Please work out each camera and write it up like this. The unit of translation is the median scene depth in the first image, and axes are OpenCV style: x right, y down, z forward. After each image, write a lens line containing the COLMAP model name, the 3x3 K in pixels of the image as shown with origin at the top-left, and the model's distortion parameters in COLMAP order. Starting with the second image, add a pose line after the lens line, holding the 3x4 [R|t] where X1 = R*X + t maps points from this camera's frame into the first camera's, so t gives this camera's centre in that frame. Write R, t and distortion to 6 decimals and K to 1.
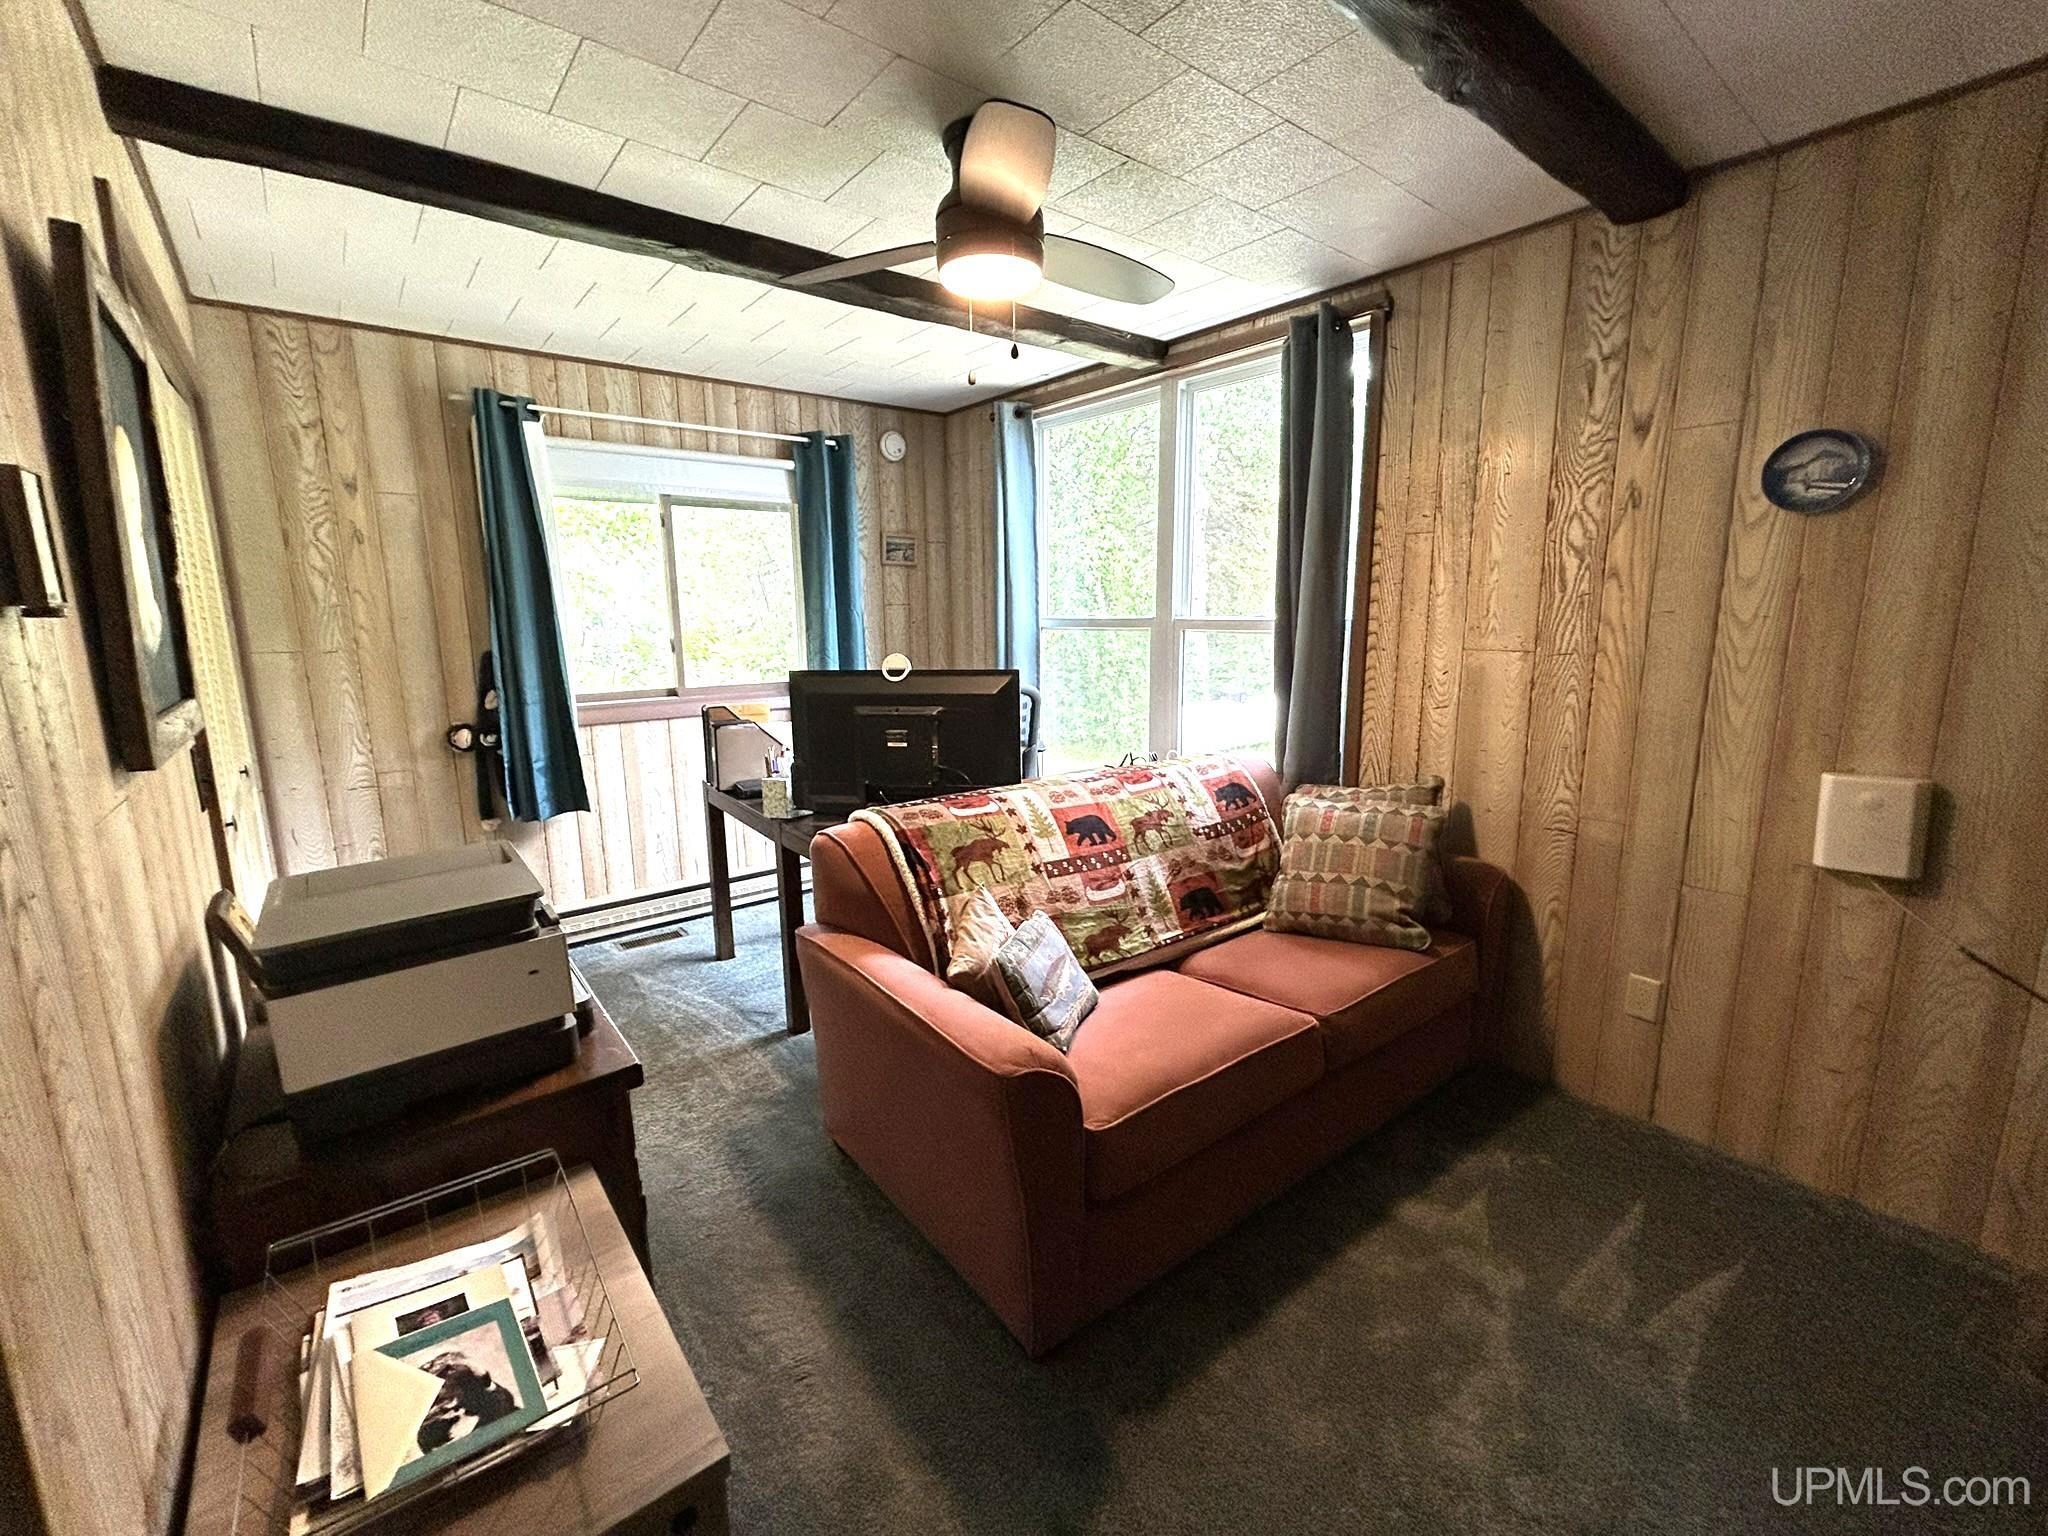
lens RADIAL K [[863.4, 0, 1024.0], [0, 863.4, 768.0], [0, 0, 1]] dist [-0.002289, 0.000187]
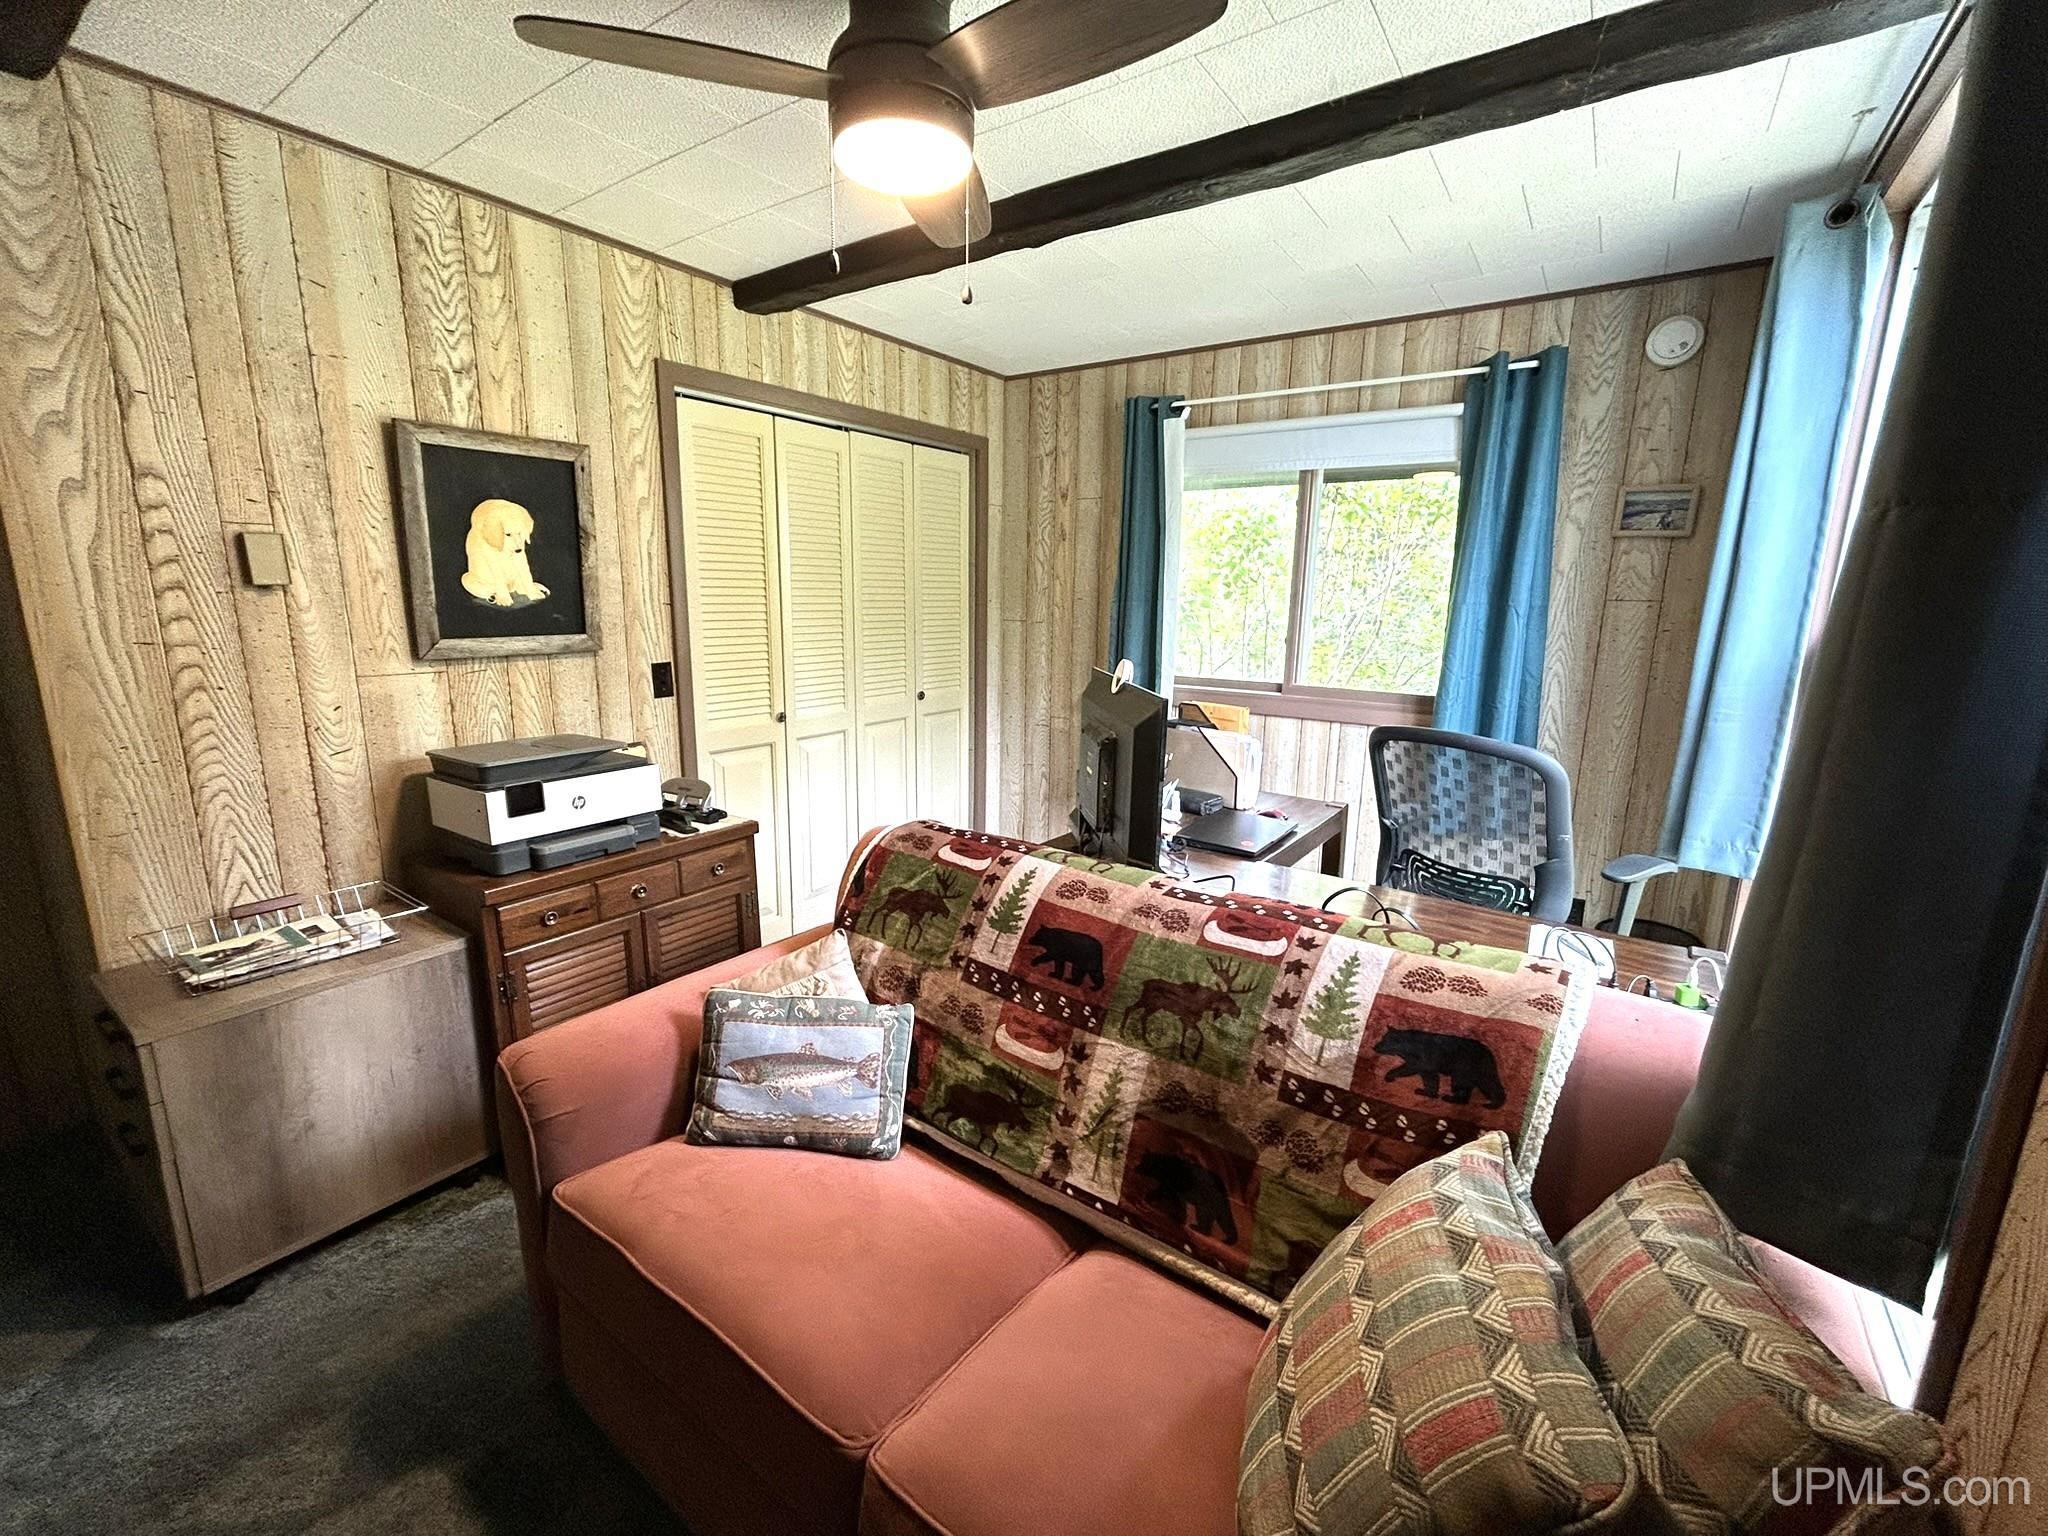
lens RADIAL K [[863.4, 0, 1024.0], [0, 863.4, 768.0], [0, 0, 1]] dist [-0.002289, 0.000187]
pose [[0.273764, 0.210855, -0.938399, 0.498227], [-0.194803, 0.967607, 0.160587, -0.123693], [0.941862, 0.138840, 0.305971, 0.587133]]
